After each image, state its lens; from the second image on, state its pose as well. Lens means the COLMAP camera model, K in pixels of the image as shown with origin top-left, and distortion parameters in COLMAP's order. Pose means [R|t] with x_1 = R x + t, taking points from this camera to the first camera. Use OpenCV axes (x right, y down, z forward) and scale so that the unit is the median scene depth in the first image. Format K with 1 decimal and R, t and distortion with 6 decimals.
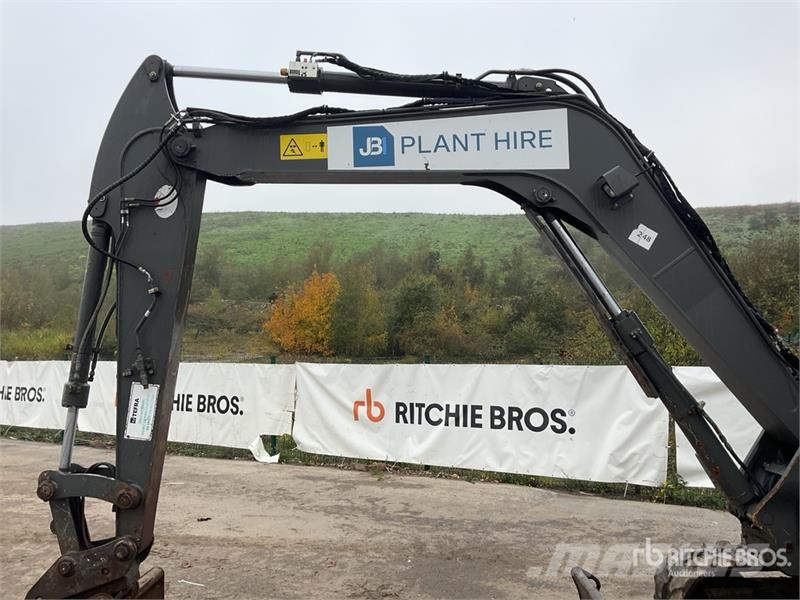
lens RADIAL K [[659.0, 0, 398.1], [0, 659.0, 297.0], [0, 0, 1]] dist [0.074791, -0.135264]
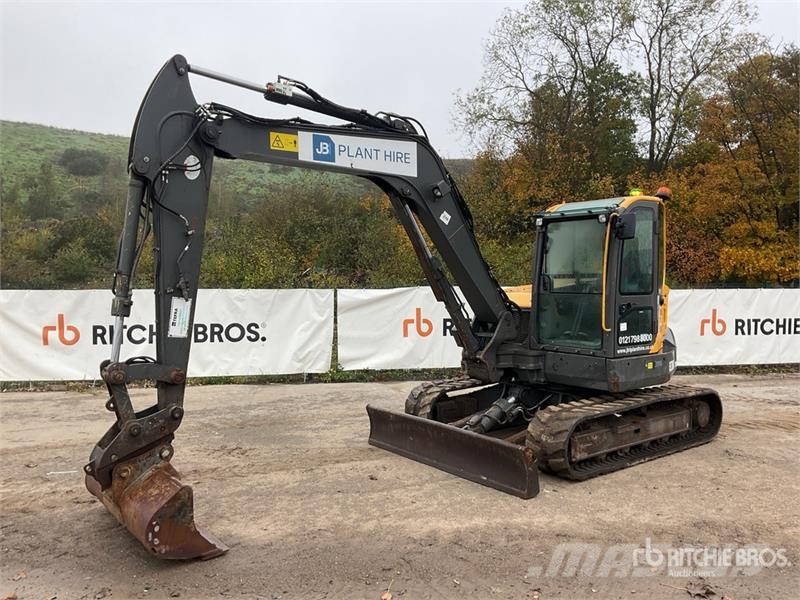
lens RADIAL K [[659.0, 0, 397.1], [0, 659.0, 300.3], [0, 0, 1]] dist [0.074791, -0.135264]
pose [[0.761181, -0.015427, 0.648355, -0.926416], [-0.057413, 0.994189, 0.091060, -0.019157], [-0.645993, -0.106537, 0.755873, -0.352096]]
